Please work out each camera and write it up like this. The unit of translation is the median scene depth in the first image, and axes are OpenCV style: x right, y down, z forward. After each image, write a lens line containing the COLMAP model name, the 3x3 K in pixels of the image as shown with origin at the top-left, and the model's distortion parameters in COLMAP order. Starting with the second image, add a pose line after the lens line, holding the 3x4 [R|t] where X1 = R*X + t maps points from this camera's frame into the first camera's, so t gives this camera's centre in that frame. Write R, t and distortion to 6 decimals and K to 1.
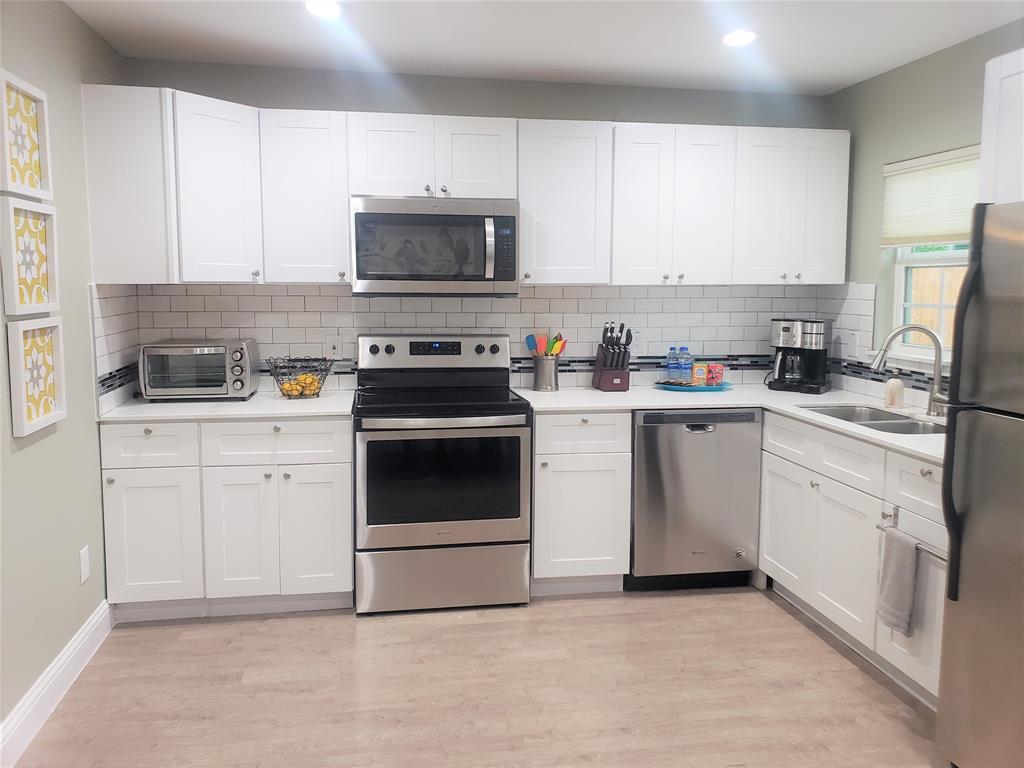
lens RADIAL K [[818.0, 0, 531.3], [0, 818.0, 393.3], [0, 0, 1]] dist [0.042212, -0.041616]
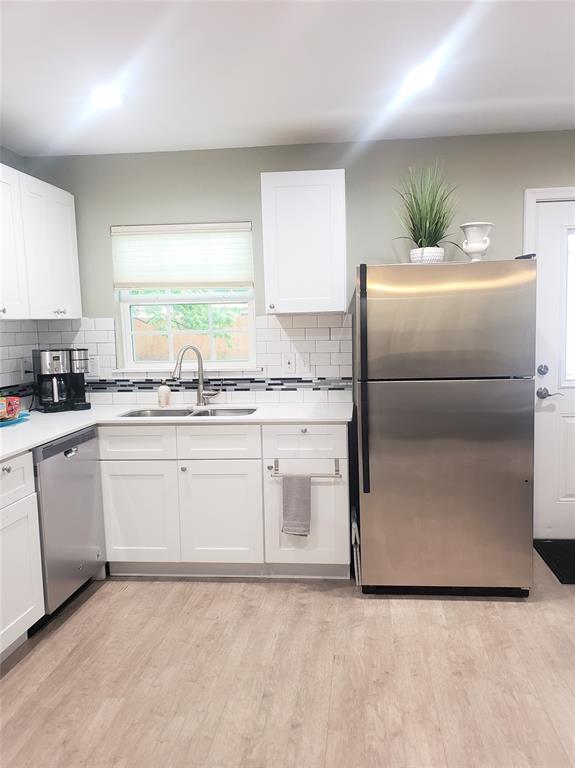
lens RADIAL K [[613.5, 0, 320.5], [0, 613.5, 393.7], [0, 0, 1]] dist [0.042212, -0.041616]
pose [[0.277911, -0.132764, 0.951388, -0.492750], [0.150824, 0.984150, 0.093279, -0.063966], [-0.948692, 0.117569, 0.293530, 0.474333]]
